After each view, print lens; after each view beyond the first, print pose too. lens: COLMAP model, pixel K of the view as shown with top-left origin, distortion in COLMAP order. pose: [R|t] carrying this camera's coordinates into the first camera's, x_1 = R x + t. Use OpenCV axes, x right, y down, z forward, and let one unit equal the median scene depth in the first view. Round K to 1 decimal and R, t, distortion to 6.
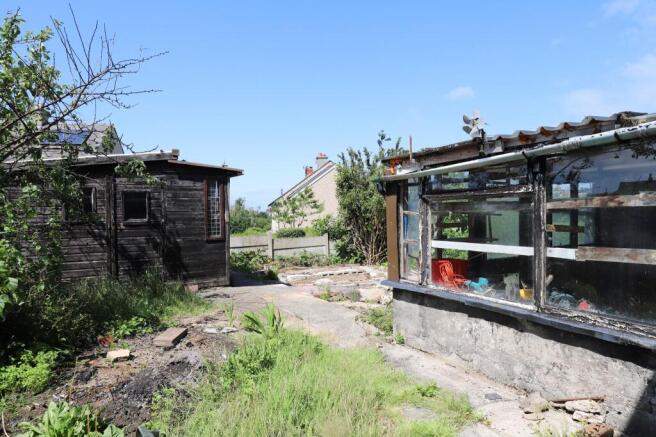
lens RADIAL K [[417.7, 0, 328.0], [0, 417.7, 218.5], [0, 0, 1]] dist [0.103664, 0.000140]
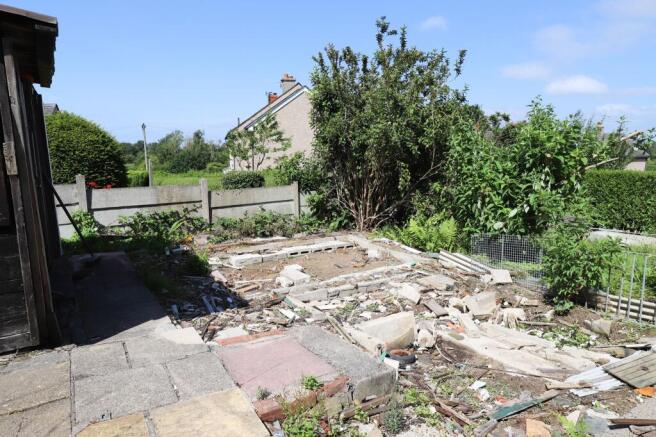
lens RADIAL K [[417.7, 0, 328.0], [0, 417.7, 218.5], [0, 0, 1]] dist [0.103664, 0.000140]
pose [[0.996873, 0.000075, 0.079020, -0.005049], [-0.012073, 0.988404, 0.151368, -0.007471], [-0.078093, -0.151849, 0.985314, 0.341189]]
